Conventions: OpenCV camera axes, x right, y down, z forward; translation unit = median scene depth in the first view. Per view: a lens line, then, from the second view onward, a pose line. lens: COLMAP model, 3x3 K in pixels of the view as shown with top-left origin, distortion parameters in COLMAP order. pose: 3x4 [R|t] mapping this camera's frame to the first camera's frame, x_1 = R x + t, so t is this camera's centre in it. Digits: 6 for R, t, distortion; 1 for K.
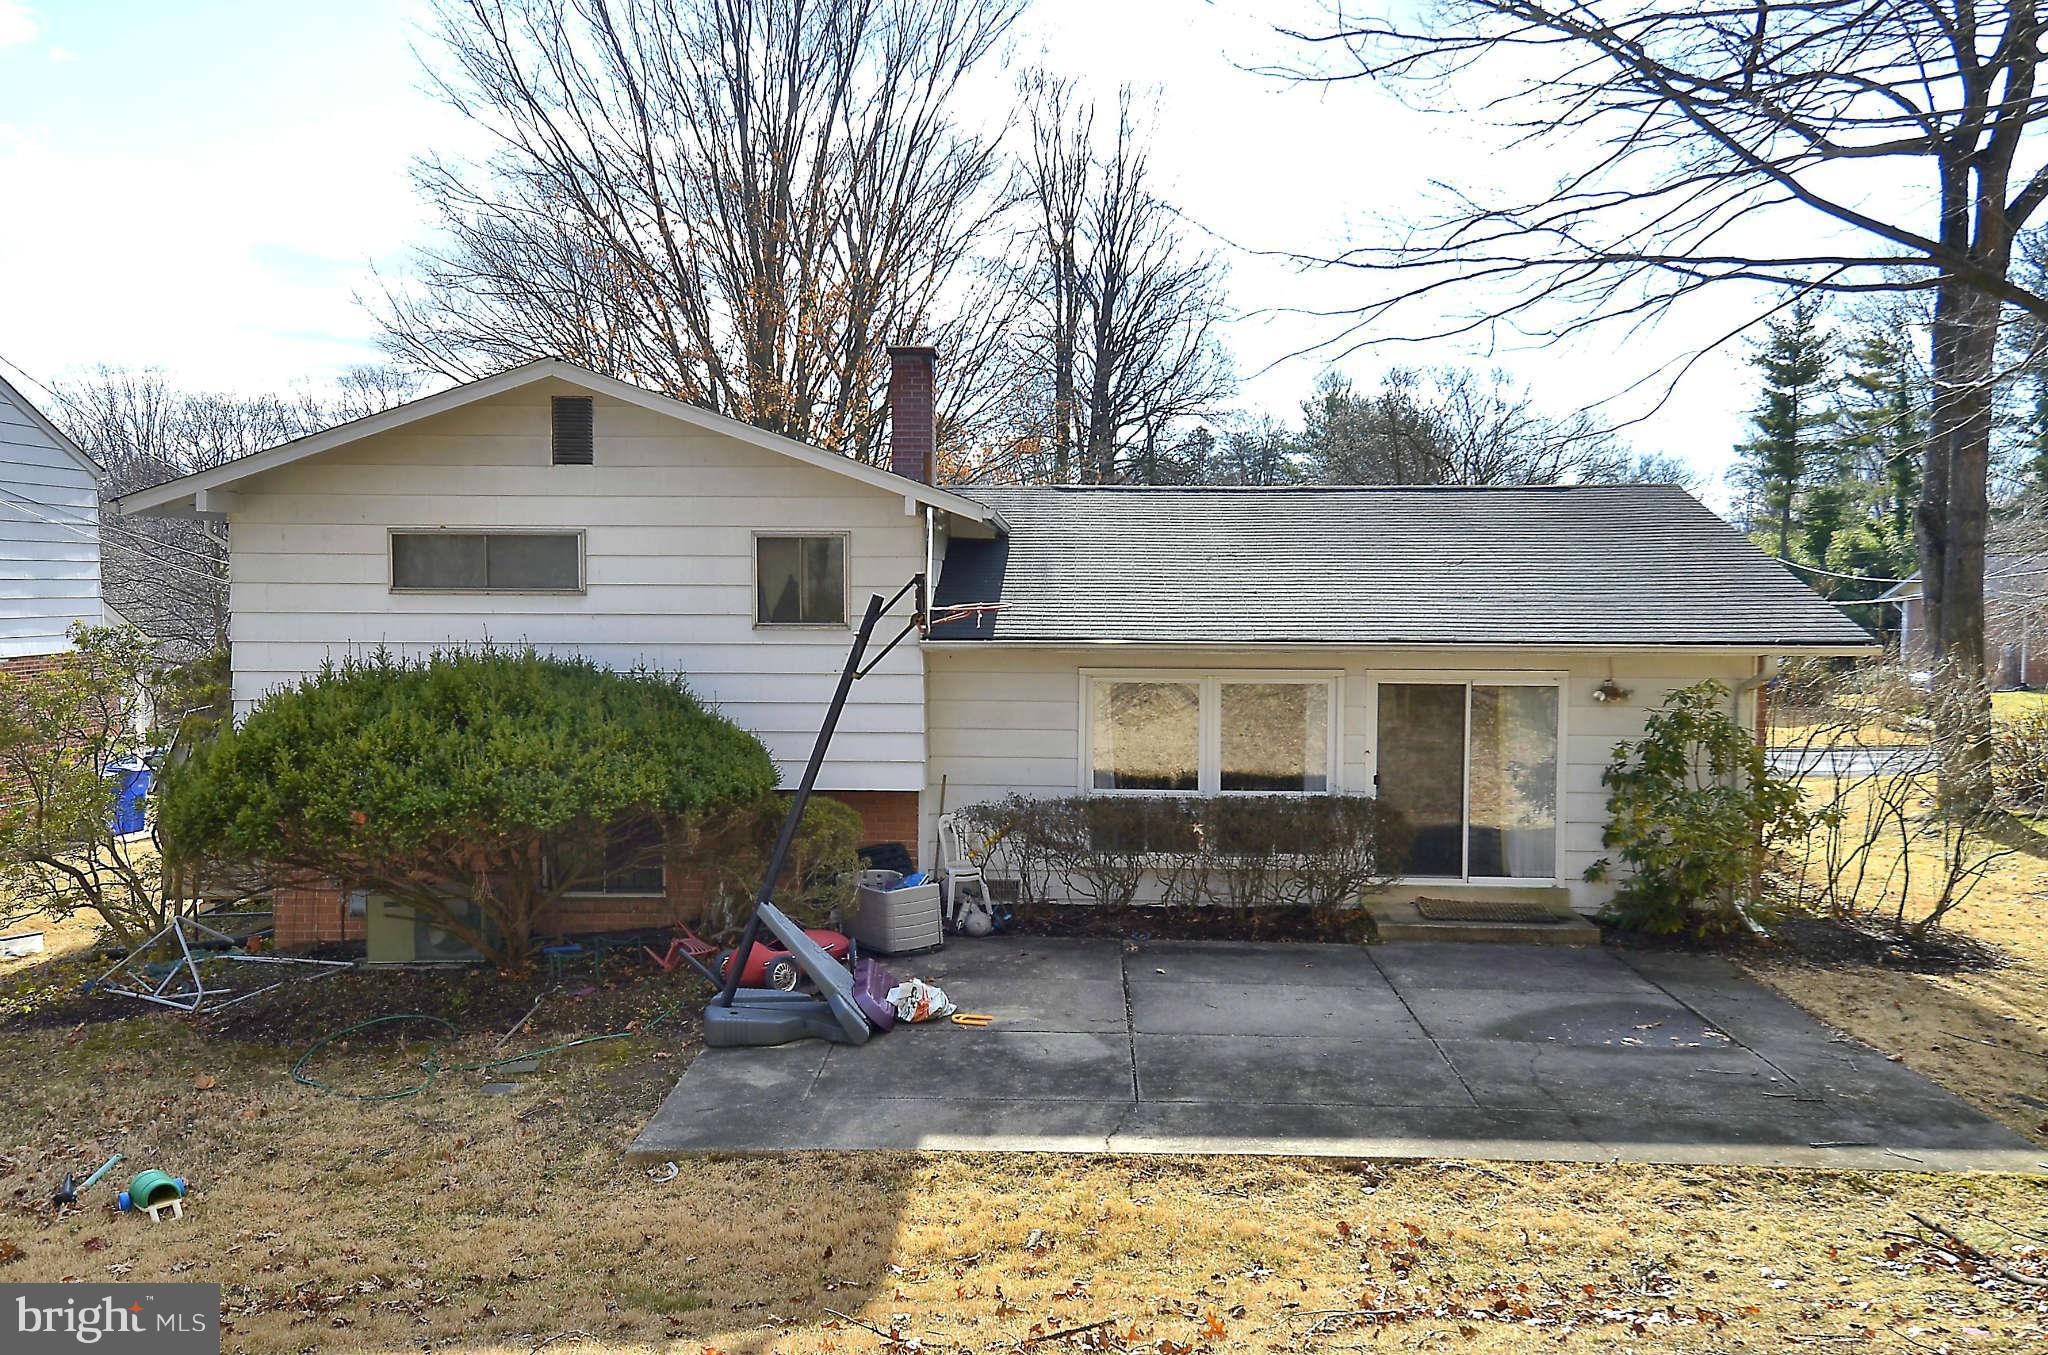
lens RADIAL K [[1708.3, 0, 1071.9], [0, 1708.3, 679.6], [0, 0, 1]] dist [0.096616, -0.005507]
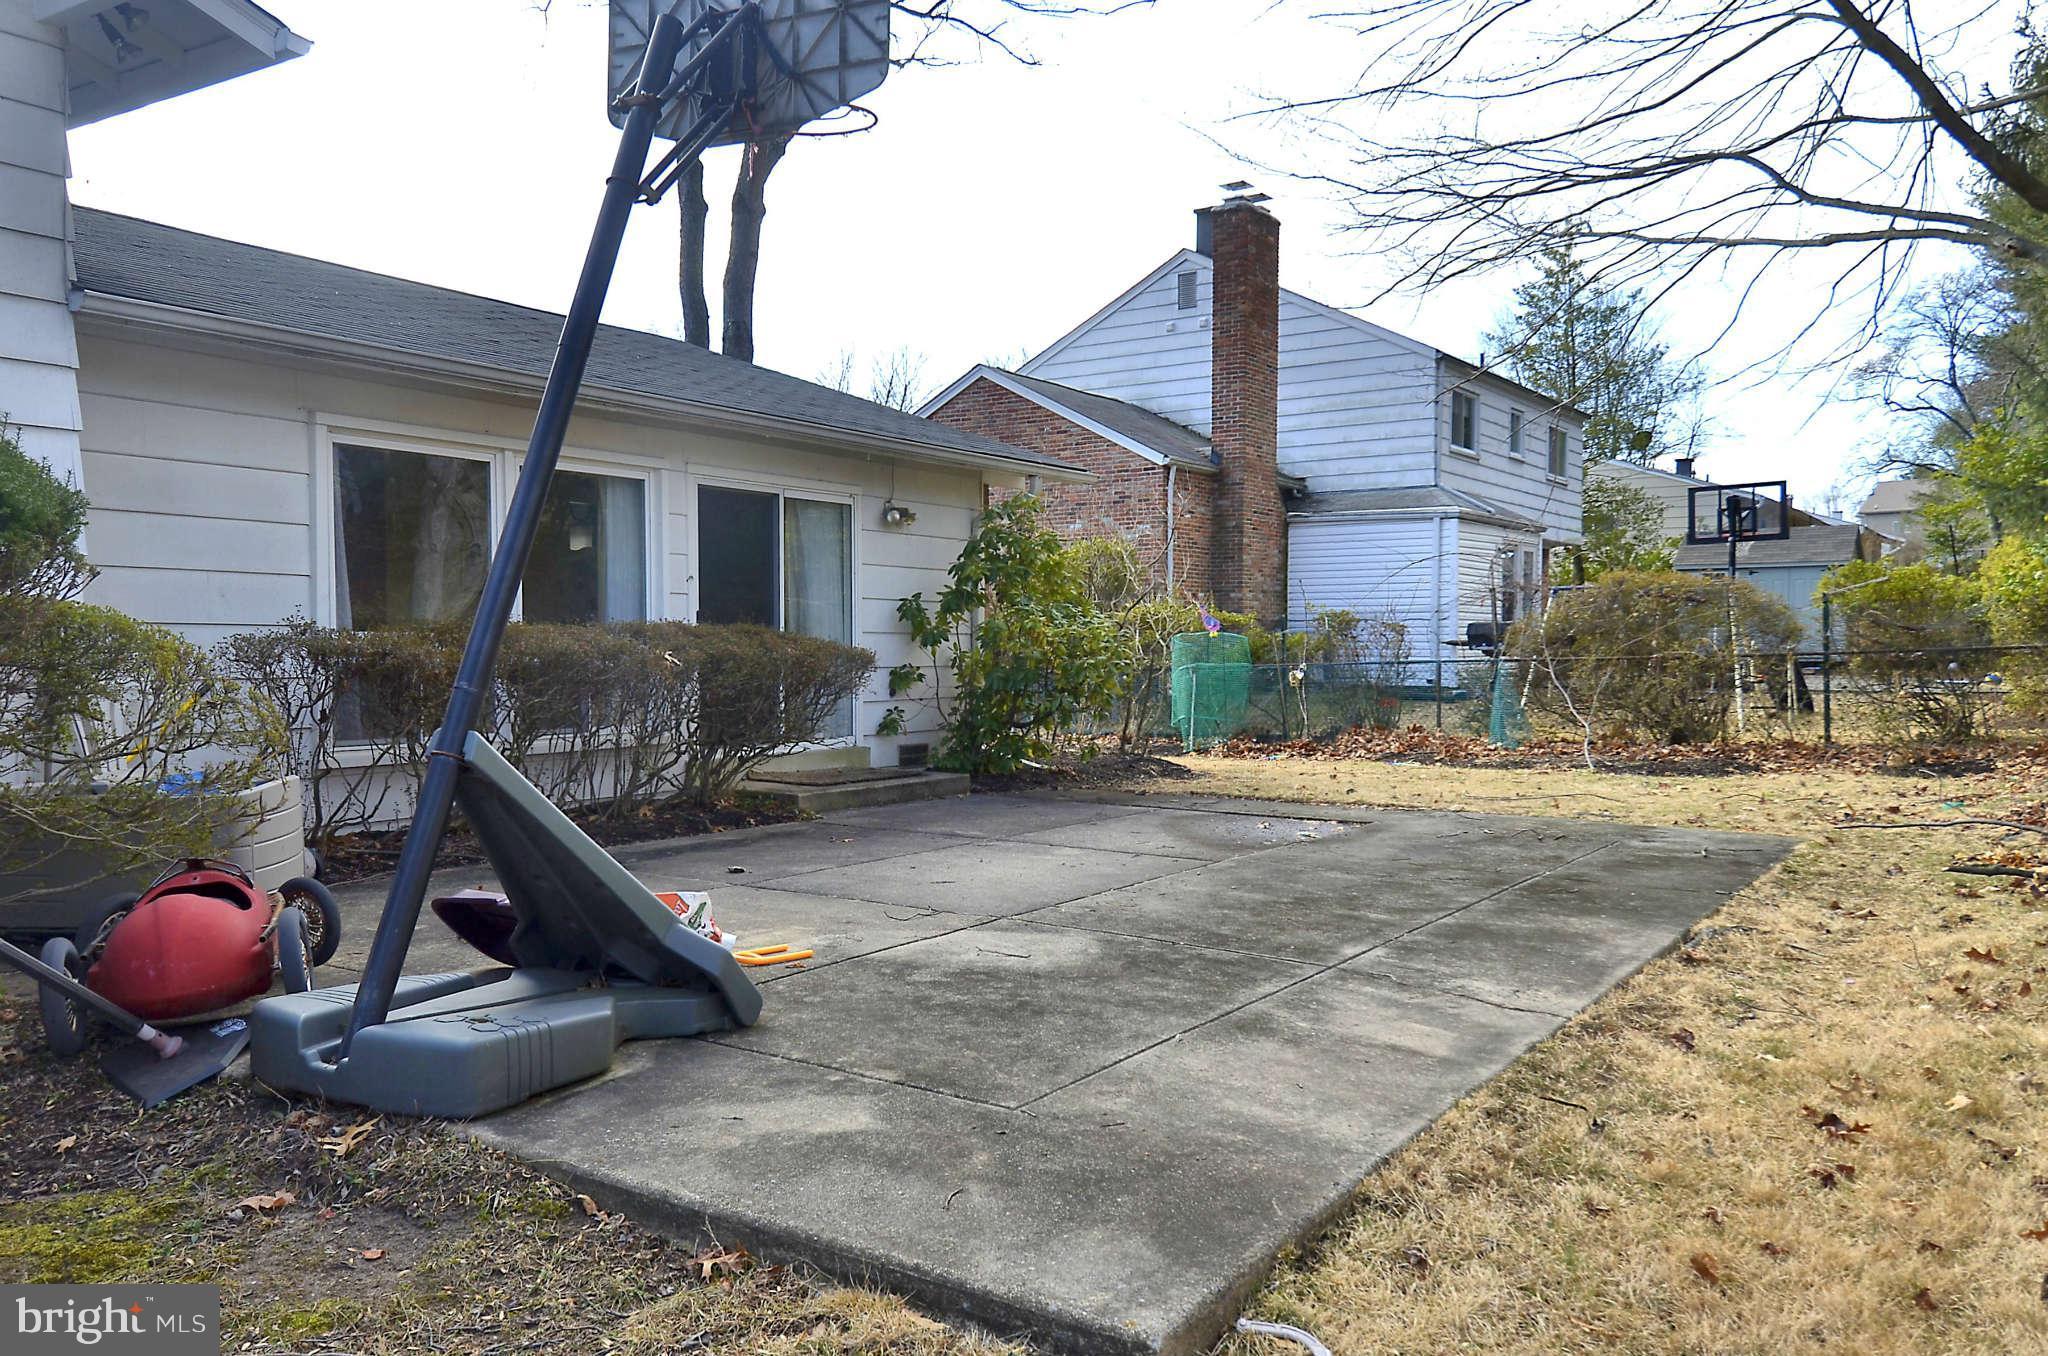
lens RADIAL K [[1548.5, 0, 1024.0], [0, 1548.5, 678.0], [0, 0, 1]] dist [0.005216, -0.000270]
pose [[0.542789, -0.030489, 0.839315, -0.349716], [0.056335, 0.998412, -0.000163, 0.105466], [-0.837978, 0.047372, 0.543645, 0.597301]]
